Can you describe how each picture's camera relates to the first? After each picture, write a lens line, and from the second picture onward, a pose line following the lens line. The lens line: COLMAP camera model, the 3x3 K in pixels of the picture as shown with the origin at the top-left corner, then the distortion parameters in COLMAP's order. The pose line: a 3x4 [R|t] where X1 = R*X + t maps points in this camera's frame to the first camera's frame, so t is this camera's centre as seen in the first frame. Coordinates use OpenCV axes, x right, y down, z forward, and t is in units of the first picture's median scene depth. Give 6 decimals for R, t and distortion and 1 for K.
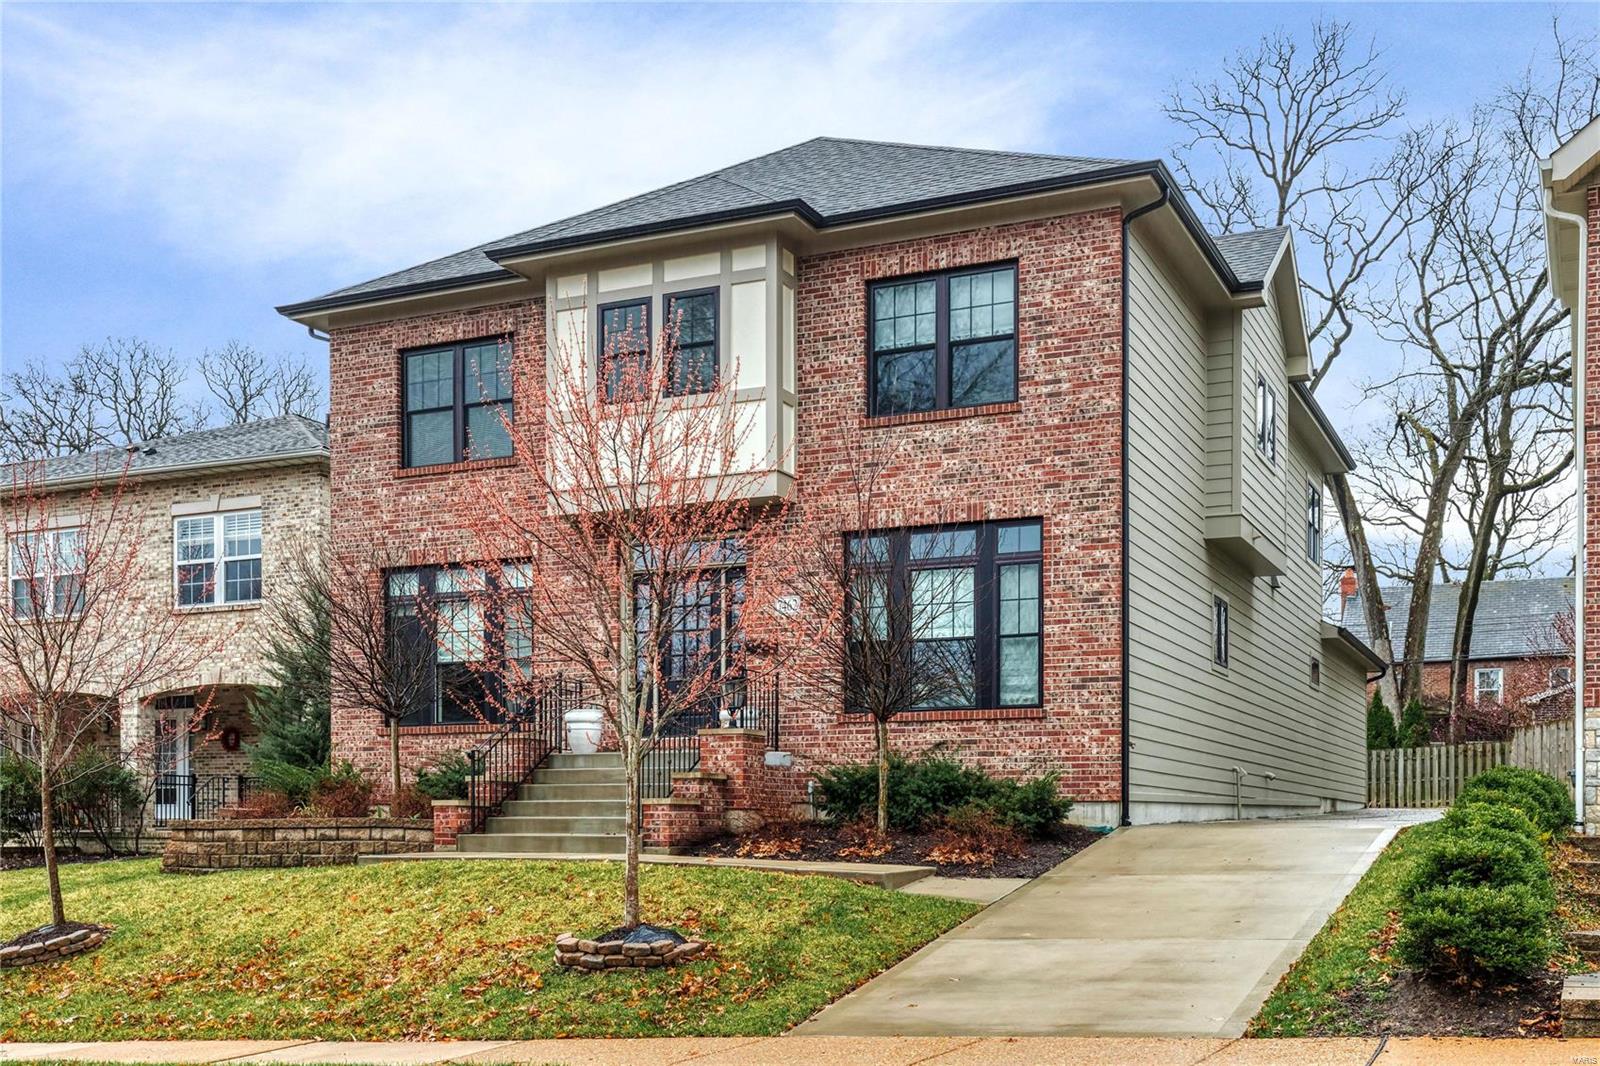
lens RADIAL K [[1612.3, 0, 800.4], [0, 1612.3, 506.7], [0, 0, 1]] dist [0.002704, 0.002073]
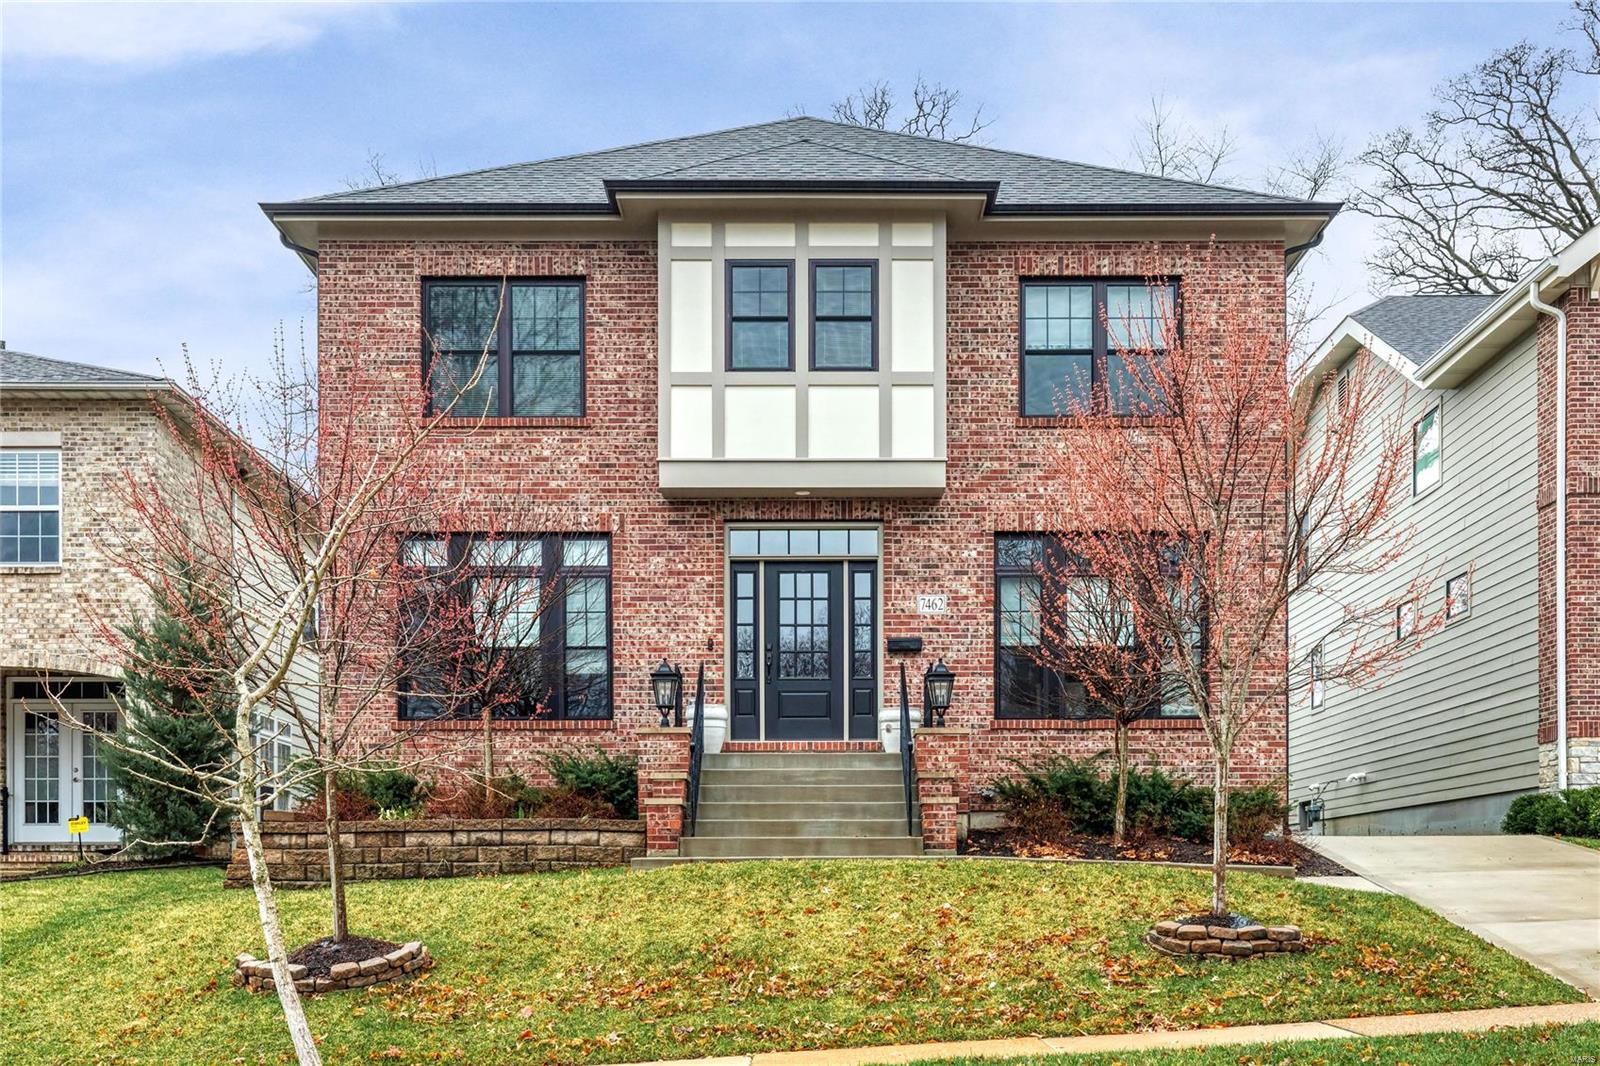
lens RADIAL K [[1707.7, 0, 800.0], [0, 1707.7, 533.0], [0, 0, 1]] dist [0.002856, 0.000506]
pose [[0.907437, 0.082471, 0.412017, -0.496239], [-0.078142, 0.996566, -0.027373, 0.053138], [-0.412859, -0.007357, 0.910765, 0.117107]]
